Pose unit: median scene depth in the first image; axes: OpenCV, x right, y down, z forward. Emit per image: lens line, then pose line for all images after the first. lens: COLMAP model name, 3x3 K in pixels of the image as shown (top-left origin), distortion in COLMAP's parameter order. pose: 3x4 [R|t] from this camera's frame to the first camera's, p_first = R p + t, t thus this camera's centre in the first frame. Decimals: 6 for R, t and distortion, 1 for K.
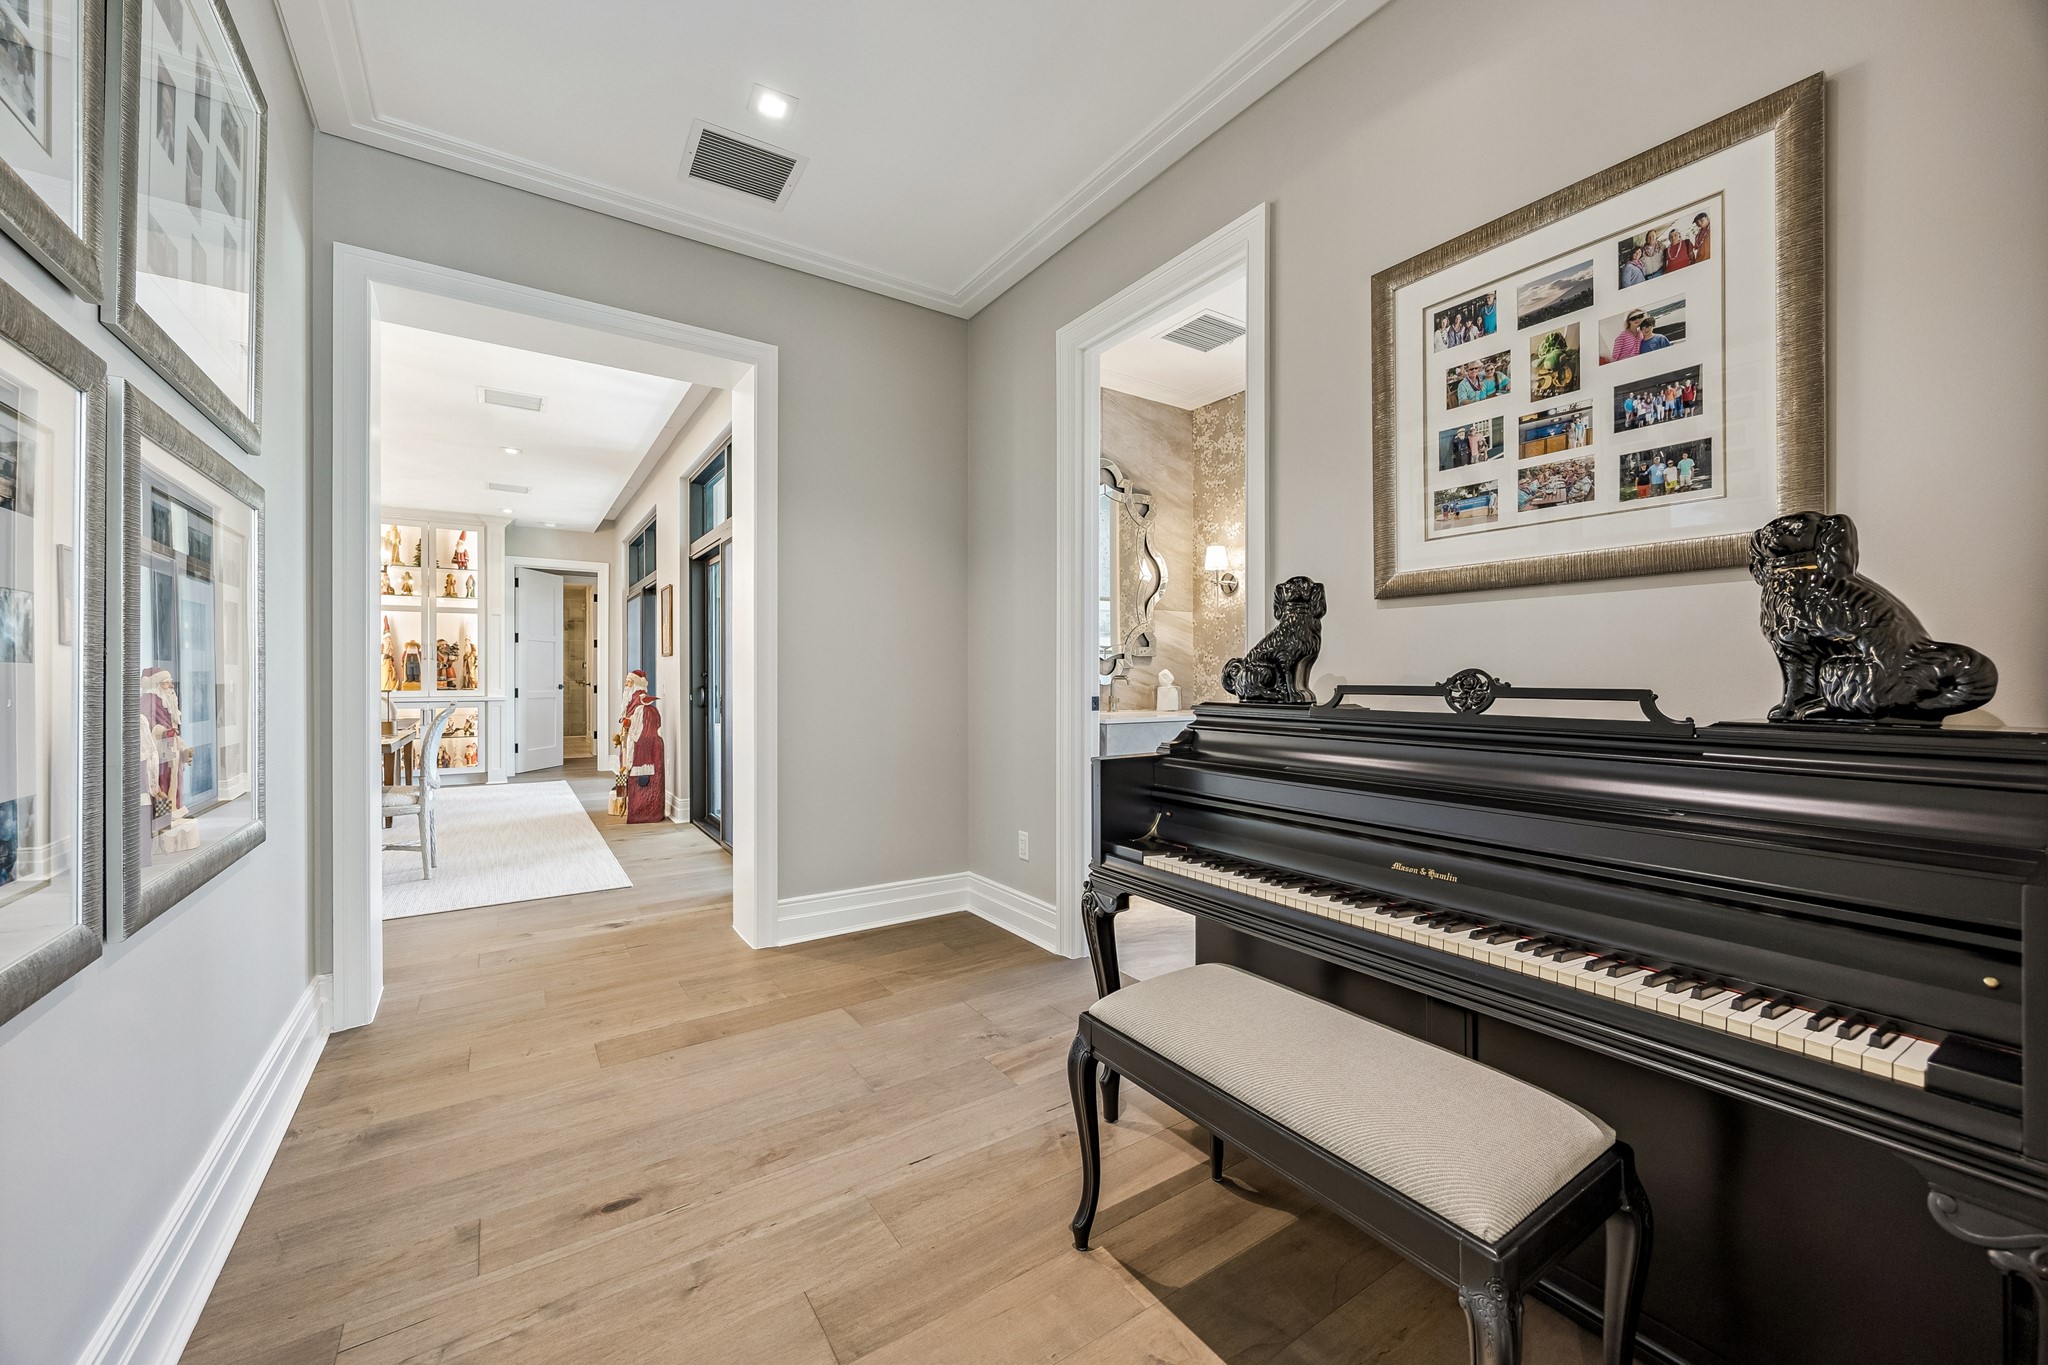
lens RADIAL K [[812.6, 0, 1035.6], [0, 812.6, 675.4], [0, 0, 1]] dist [-0.002907, -0.001494]
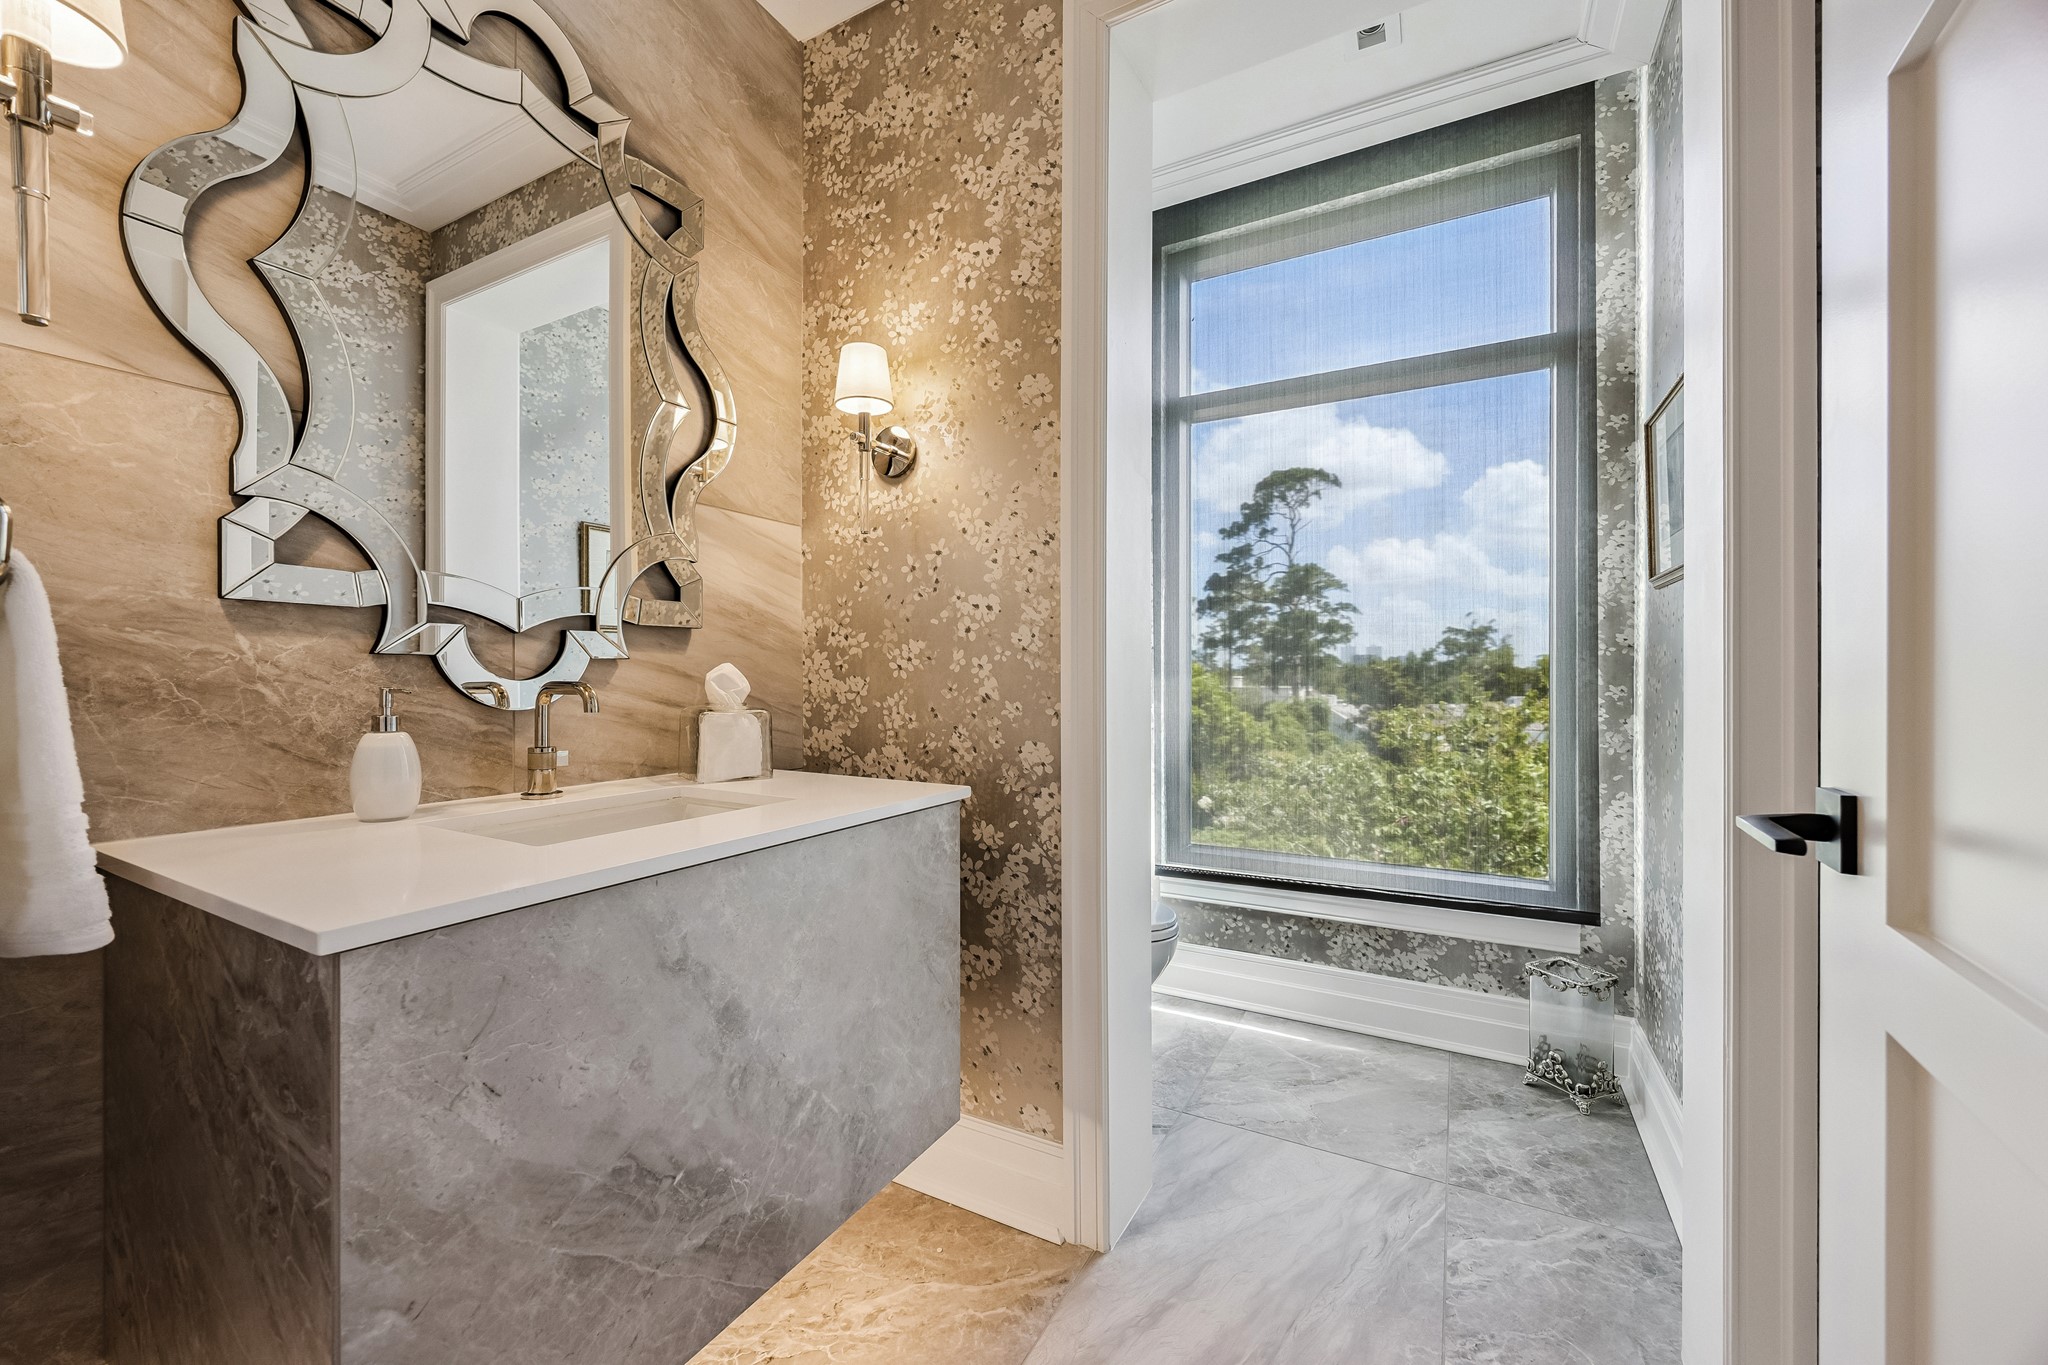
lens RADIAL K [[812.6, 0, 1015.9], [0, 812.6, 682.5], [0, 0, 1]] dist [-0.002907, -0.001494]
pose [[0.901979, 0.001585, 0.431776, 0.116178], [-0.006233, 0.999937, 0.009350, -0.003137], [-0.431734, -0.011125, 0.901932, 0.594050]]
